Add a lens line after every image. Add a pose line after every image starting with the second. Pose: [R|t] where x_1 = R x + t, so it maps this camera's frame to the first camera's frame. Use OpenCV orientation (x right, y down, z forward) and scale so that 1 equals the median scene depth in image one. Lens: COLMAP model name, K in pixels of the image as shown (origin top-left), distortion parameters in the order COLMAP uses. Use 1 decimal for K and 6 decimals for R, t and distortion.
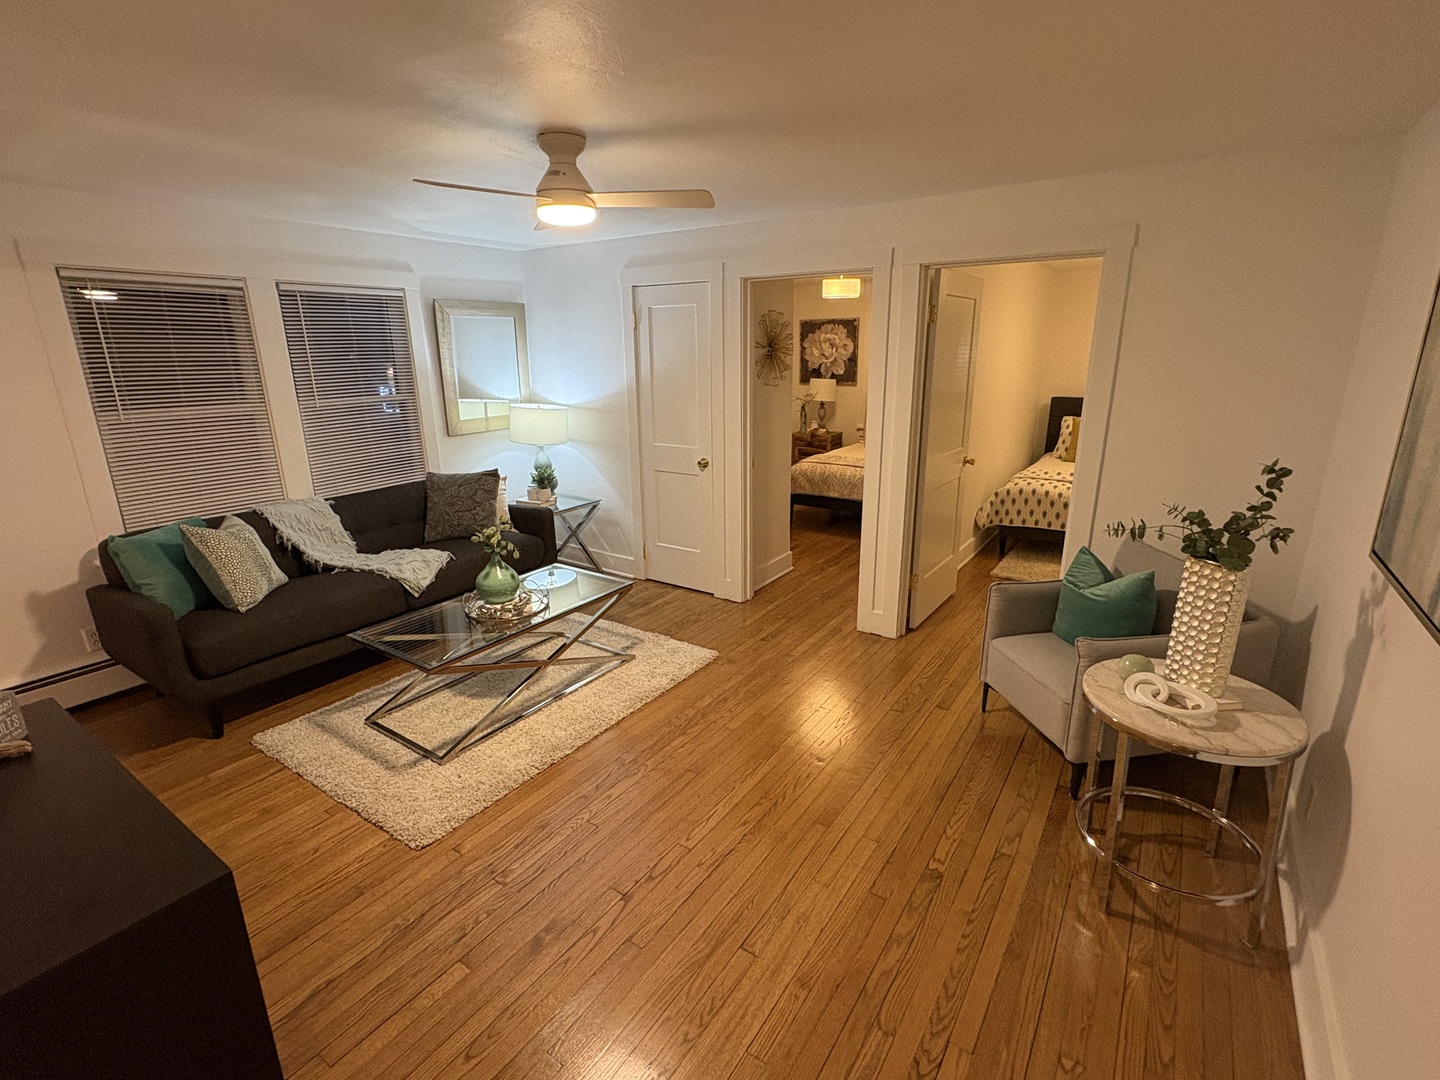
lens RADIAL K [[675.1, 0, 722.3], [0, 675.1, 539.9], [0, 0, 1]] dist [0.005933, 0.000648]
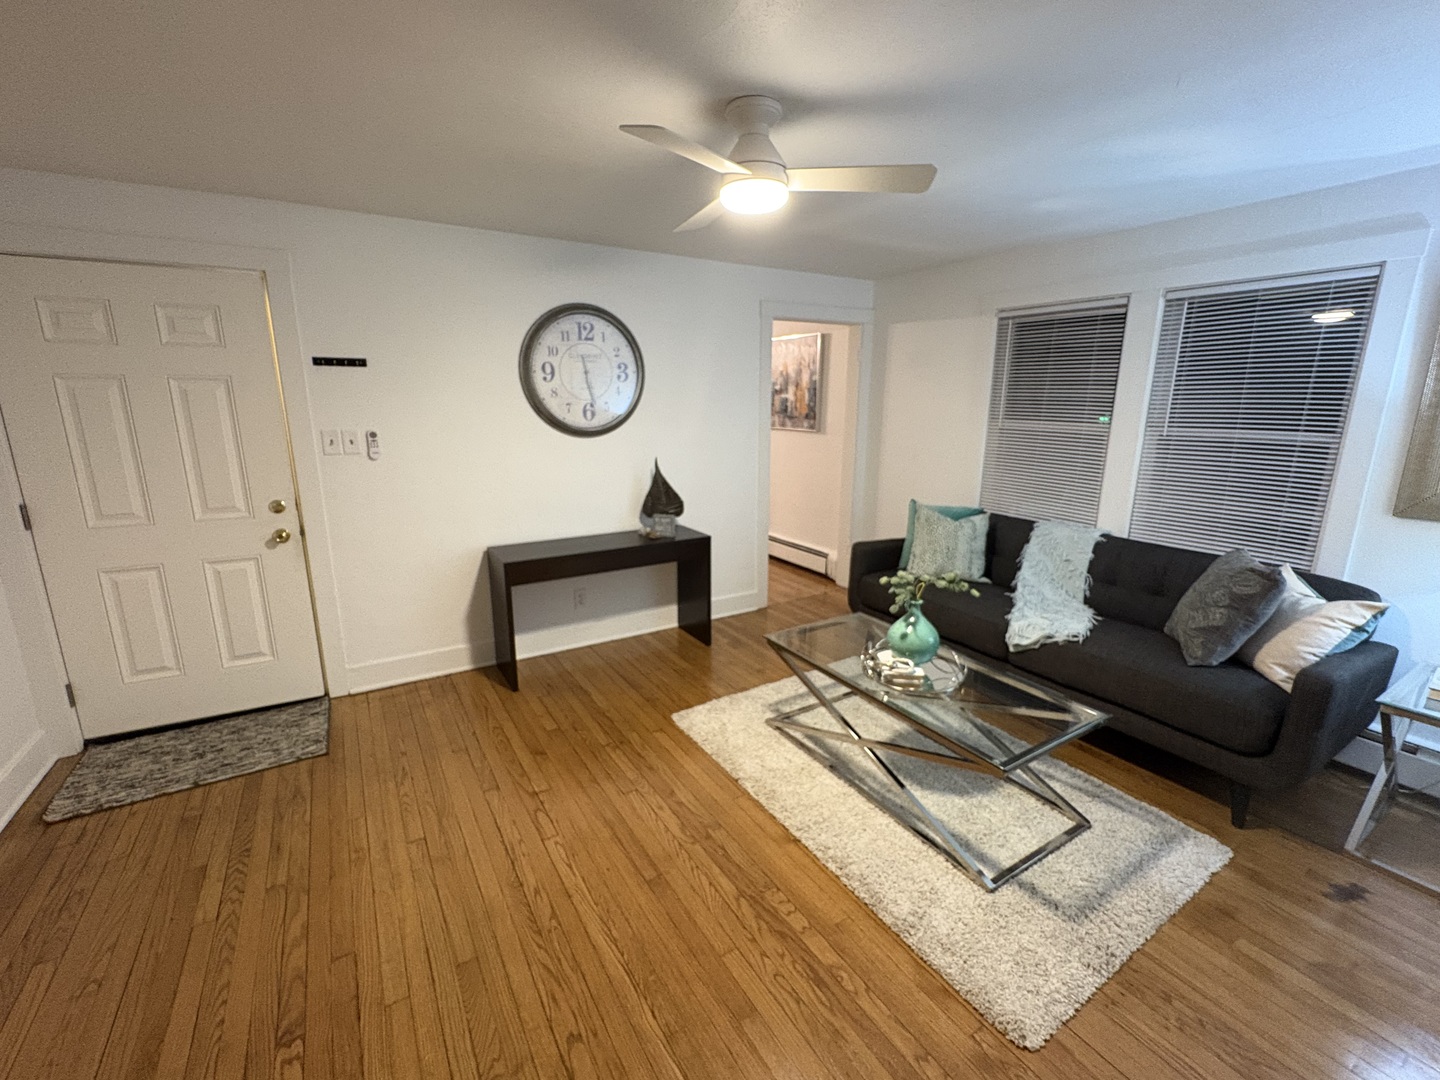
lens RADIAL K [[620.8, 0, 722.8], [0, 620.8, 540.7], [0, 0, 1]] dist [0.001662, 0.000020]
pose [[-0.408750, 0.217709, -0.886299, 0.417208], [-0.249328, 0.907551, 0.337916, -0.246757], [0.877929, 0.359102, -0.316681, 0.989903]]
